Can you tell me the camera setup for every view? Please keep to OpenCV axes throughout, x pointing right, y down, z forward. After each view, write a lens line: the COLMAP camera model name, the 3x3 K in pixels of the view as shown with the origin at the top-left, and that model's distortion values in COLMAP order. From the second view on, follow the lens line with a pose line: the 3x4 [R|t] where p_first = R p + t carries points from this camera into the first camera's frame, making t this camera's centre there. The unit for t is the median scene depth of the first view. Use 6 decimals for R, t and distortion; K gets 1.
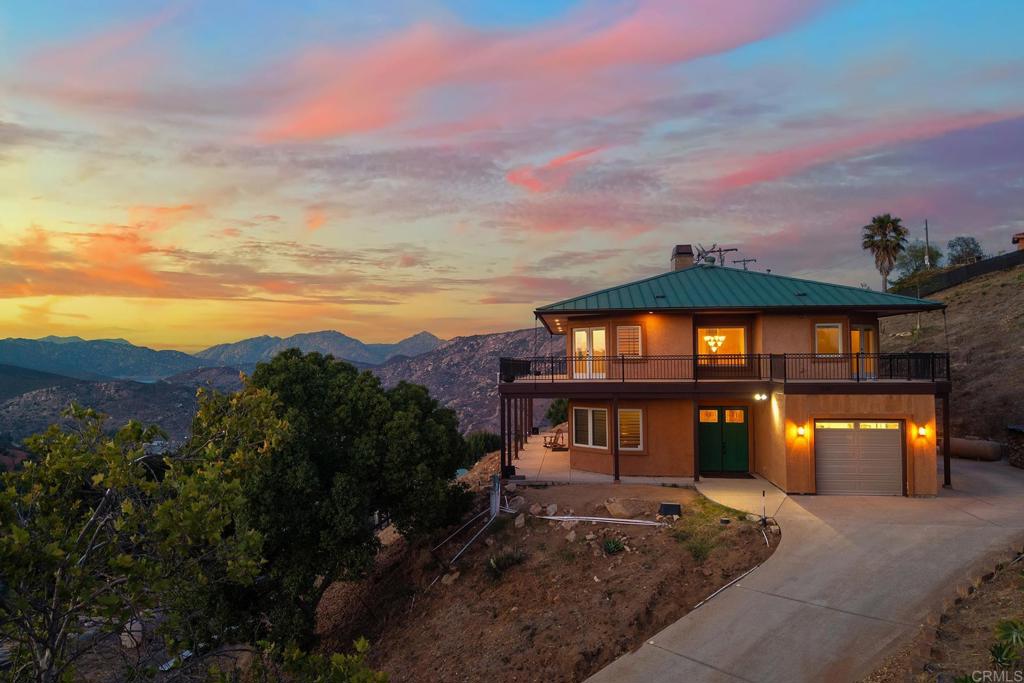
lens RADIAL K [[808.9, 0, 475.9], [0, 808.9, 356.2], [0, 0, 1]] dist [0.049752, -0.066524]
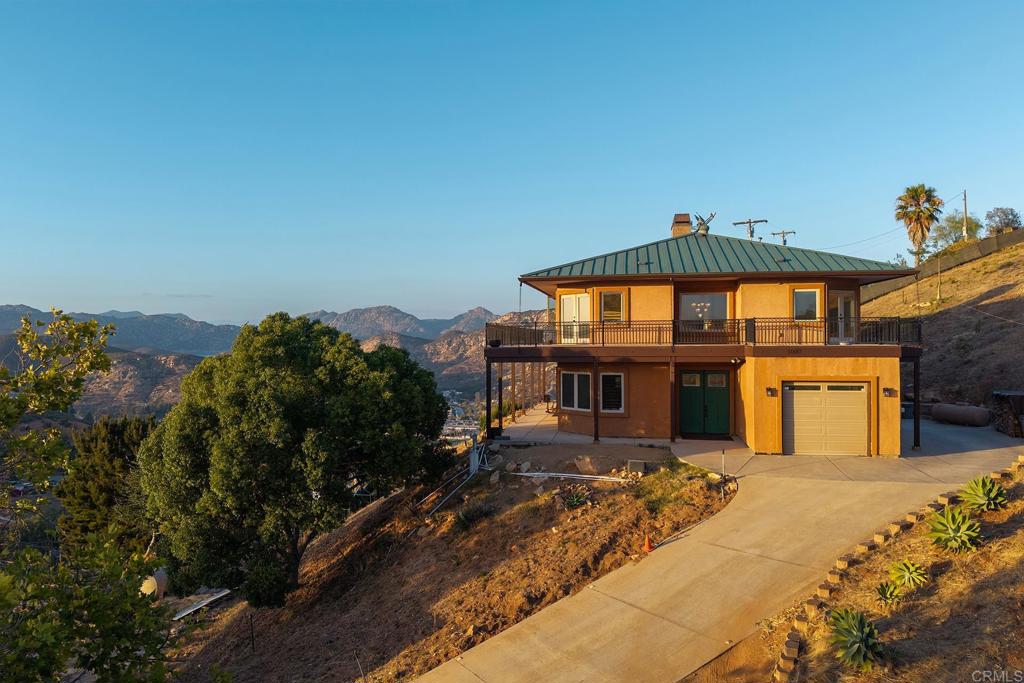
lens RADIAL K [[808.9, 0, 505.5], [0, 808.9, 355.4], [0, 0, 1]] dist [0.049752, -0.066524]
pose [[0.999484, 0.002590, -0.032005, 0.092552], [-0.001640, 0.999559, 0.029664, 0.013668], [0.032068, -0.029596, 0.999047, -0.033080]]
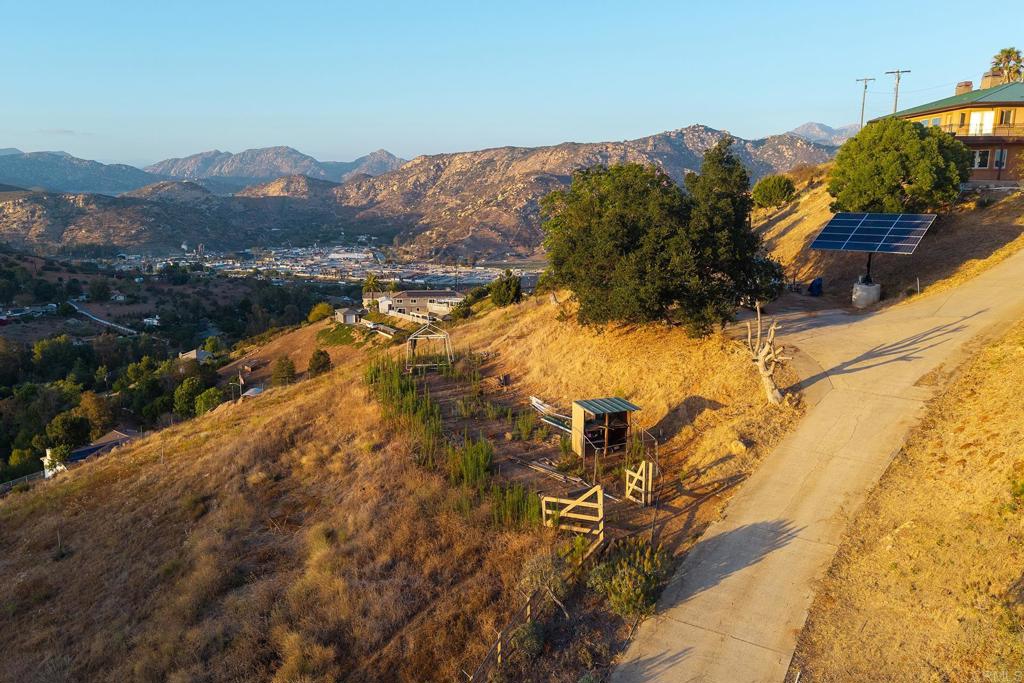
lens RADIAL K [[808.9, 0, 457.6], [0, 808.9, 371.8], [0, 0, 1]] dist [0.049752, -0.066524]
pose [[0.999075, 0.005593, 0.042637, -1.470693], [-0.015359, 0.972513, 0.232341, 0.171252], [-0.040166, -0.232781, 0.971699, -1.318505]]
